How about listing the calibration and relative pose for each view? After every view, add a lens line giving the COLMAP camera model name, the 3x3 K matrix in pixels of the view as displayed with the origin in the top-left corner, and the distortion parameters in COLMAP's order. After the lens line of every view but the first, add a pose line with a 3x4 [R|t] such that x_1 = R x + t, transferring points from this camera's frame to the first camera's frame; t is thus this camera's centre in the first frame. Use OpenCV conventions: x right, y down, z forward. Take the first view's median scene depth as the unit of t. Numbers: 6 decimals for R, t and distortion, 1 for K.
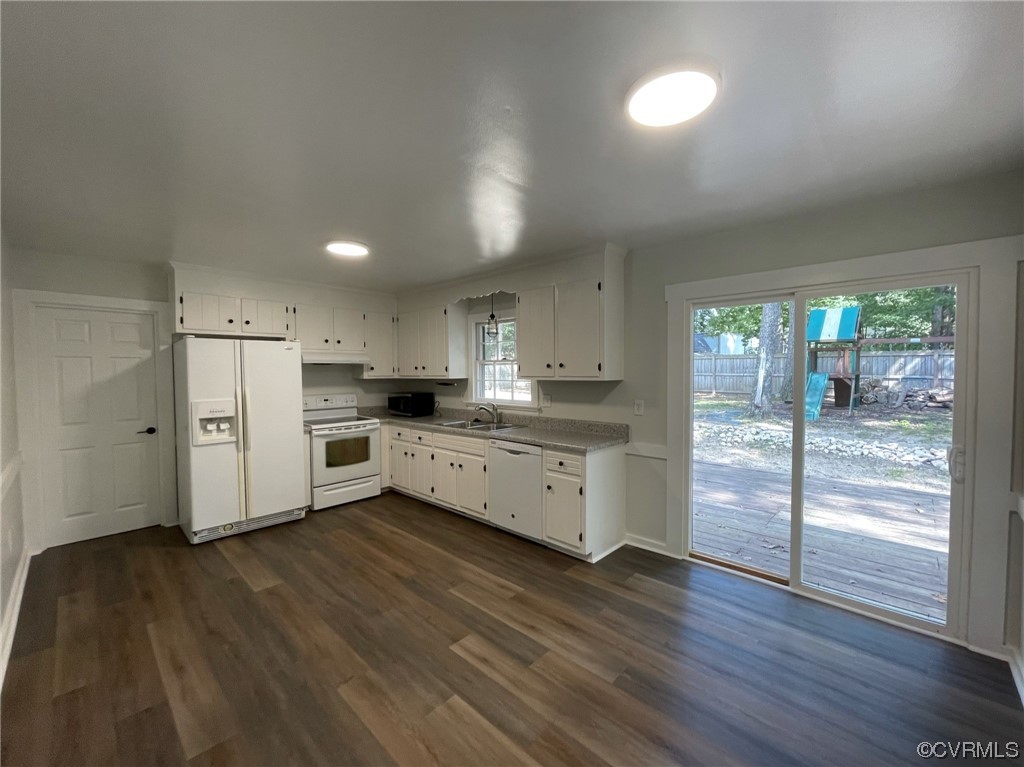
lens RADIAL K [[415.6, 0, 510.8], [0, 415.6, 381.8], [0, 0, 1]] dist [-0.003907, 0.000492]
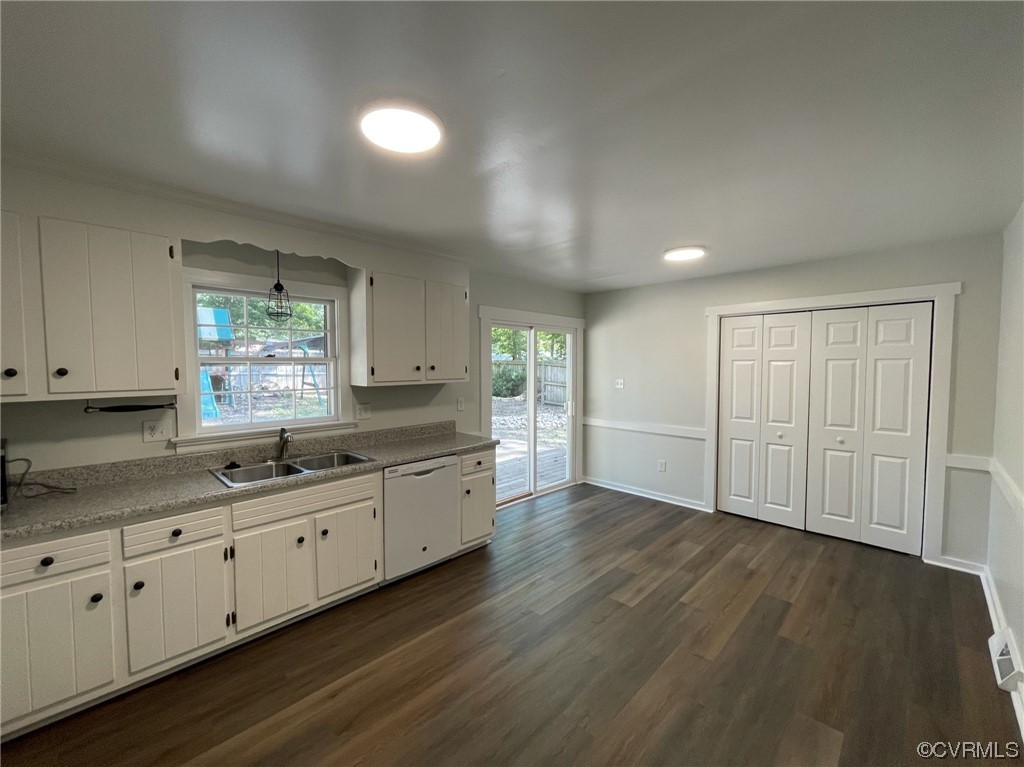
lens RADIAL K [[415.6, 0, 510.8], [0, 415.6, 381.8], [0, 0, 1]] dist [-0.003907, 0.000492]
pose [[0.023385, -0.037828, 0.999011, -0.701629], [0.027051, 0.998942, 0.037192, -0.033217], [-0.999360, 0.026155, 0.024384, 0.689059]]
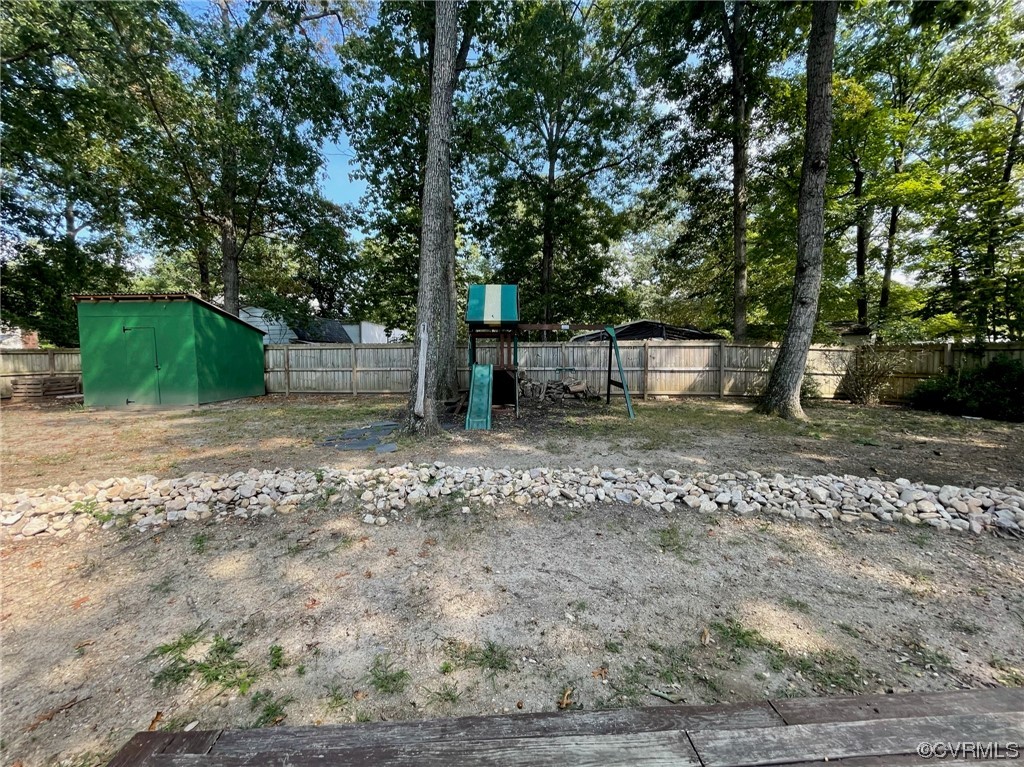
lens RADIAL K [[415.6, 0, 510.8], [0, 415.6, 381.8], [0, 0, 1]] dist [-0.003907, 0.000492]
pose [[0.691319, -0.030257, 0.721916, 0.643922], [0.025069, 0.999526, 0.017886, -0.001751], [-0.722115, 0.005733, 0.691749, 1.249172]]
